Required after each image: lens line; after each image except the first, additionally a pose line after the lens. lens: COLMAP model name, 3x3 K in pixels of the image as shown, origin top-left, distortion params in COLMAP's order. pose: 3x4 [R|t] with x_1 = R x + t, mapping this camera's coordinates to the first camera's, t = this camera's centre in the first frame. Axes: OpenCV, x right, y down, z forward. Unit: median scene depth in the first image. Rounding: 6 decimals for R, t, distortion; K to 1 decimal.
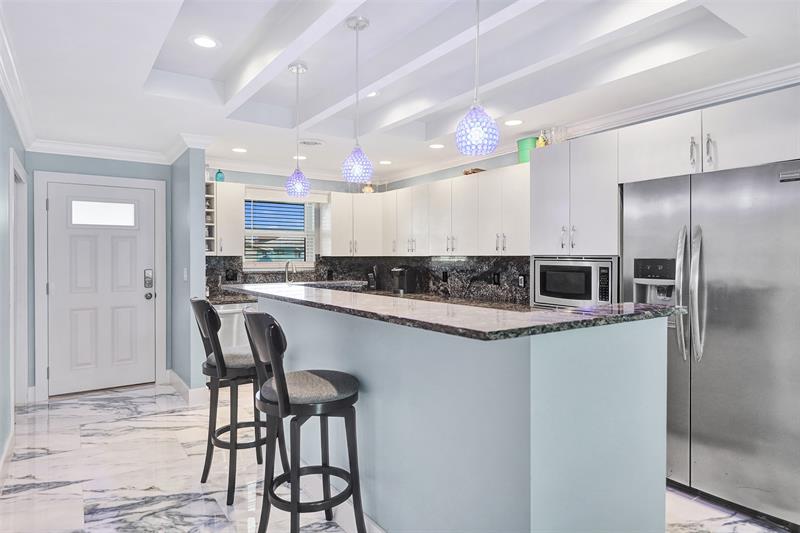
lens RADIAL K [[476.8, 0, 402.5], [0, 476.8, 261.5], [0, 0, 1]] dist [-0.000618, -0.000141]
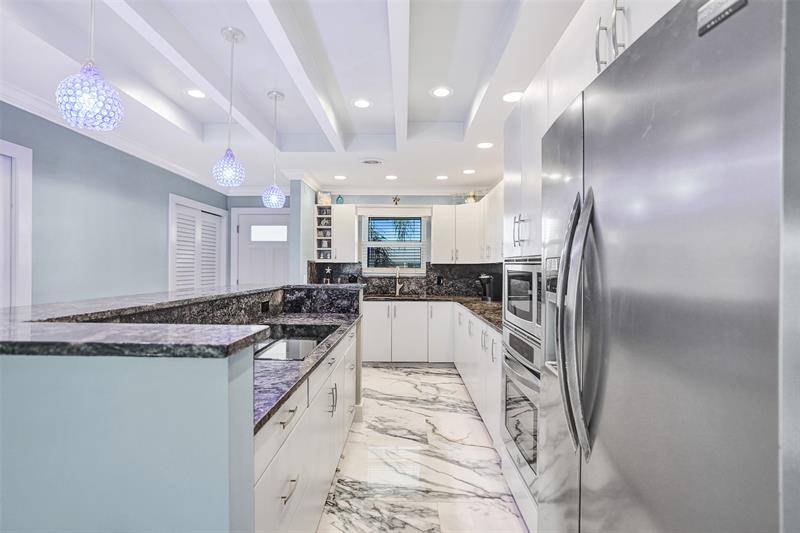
lens RADIAL K [[377.4, 0, 393.5], [0, 377.4, 269.7], [0, 0, 1]] dist [-0.022319, 0.000476]
pose [[0.803892, 0.010066, -0.594690, 0.378121], [-0.013384, 0.999910, -0.001168, 0.006984], [0.594625, 0.008898, 0.803954, 0.308982]]
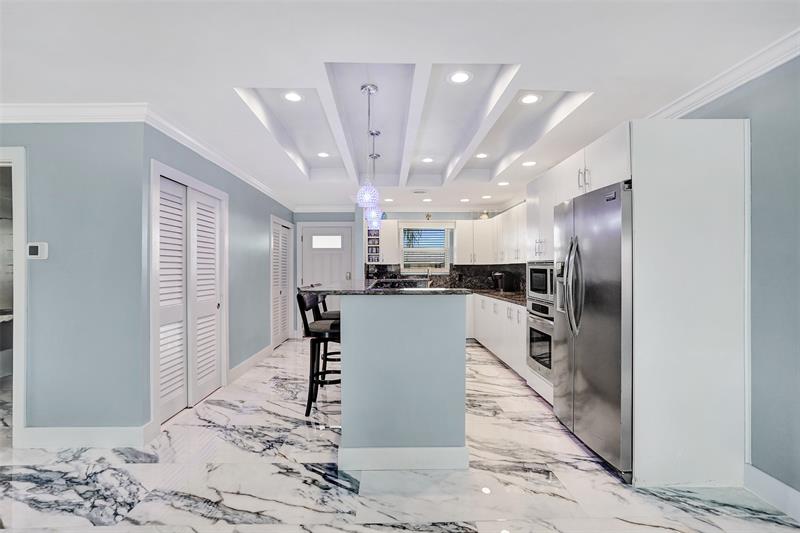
lens RADIAL K [[380.3, 0, 396.0], [0, 380.3, 270.7], [0, 0, 1]] dist [-0.017205, -0.000370]
pose [[0.832295, 0.002672, -0.554326, 0.431575], [-0.003989, 0.999991, -0.001169, 0.012408], [0.554318, 0.003184, 0.832299, -0.085194]]
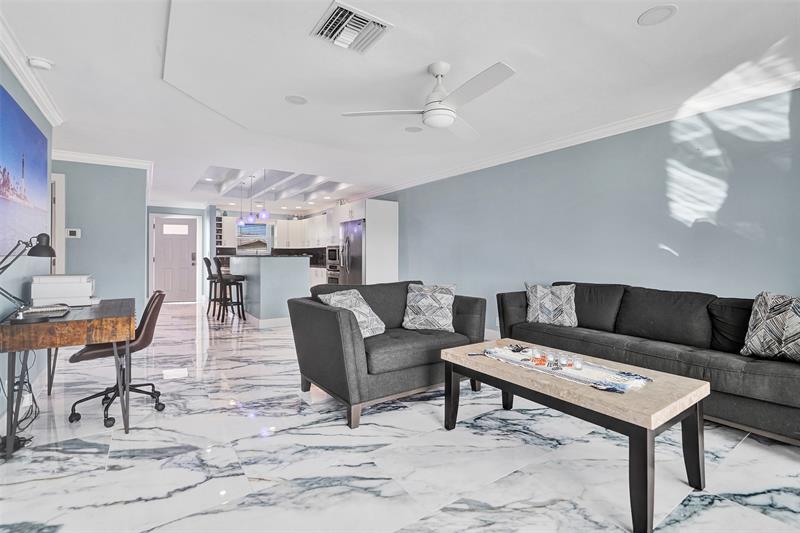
lens RADIAL K [[370.7, 0, 403.2], [0, 370.7, 258.7], [0, 0, 1]] dist [0.000580, -0.000071]
pose [[0.999987, 0.003723, 0.003410, 0.556380], [-0.003706, 0.999981, -0.004847, 0.054804], [-0.003428, 0.004834, 0.999982, -0.943801]]
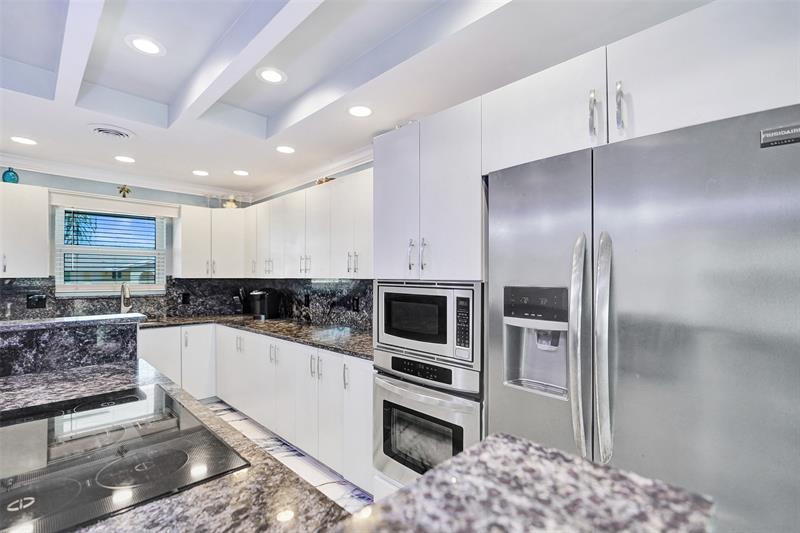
lens RADIAL K [[369.2, 0, 397.9], [0, 369.2, 275.5], [0, 0, 1]] dist [-0.002149, -0.000172]
pose [[0.983739, 0.003190, 0.179575, 0.155381], [-0.000832, 0.999912, -0.013203, -0.008817], [-0.179601, 0.012839, 0.983656, 0.325751]]
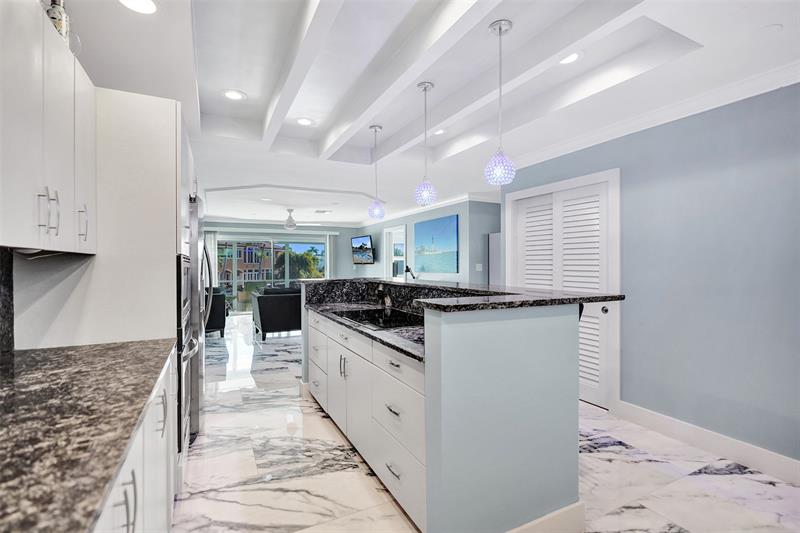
lens RADIAL K [[374.1, 0, 400.0], [0, 374.1, 266.5], [0, 0, 1]] dist [-0.022318, -0.000282]
pose [[-0.989990, 0.000858, 0.141135, -0.095968], [0.003203, 0.999861, 0.016390, 0.000213], [-0.141101, 0.016678, -0.989855, 1.151718]]
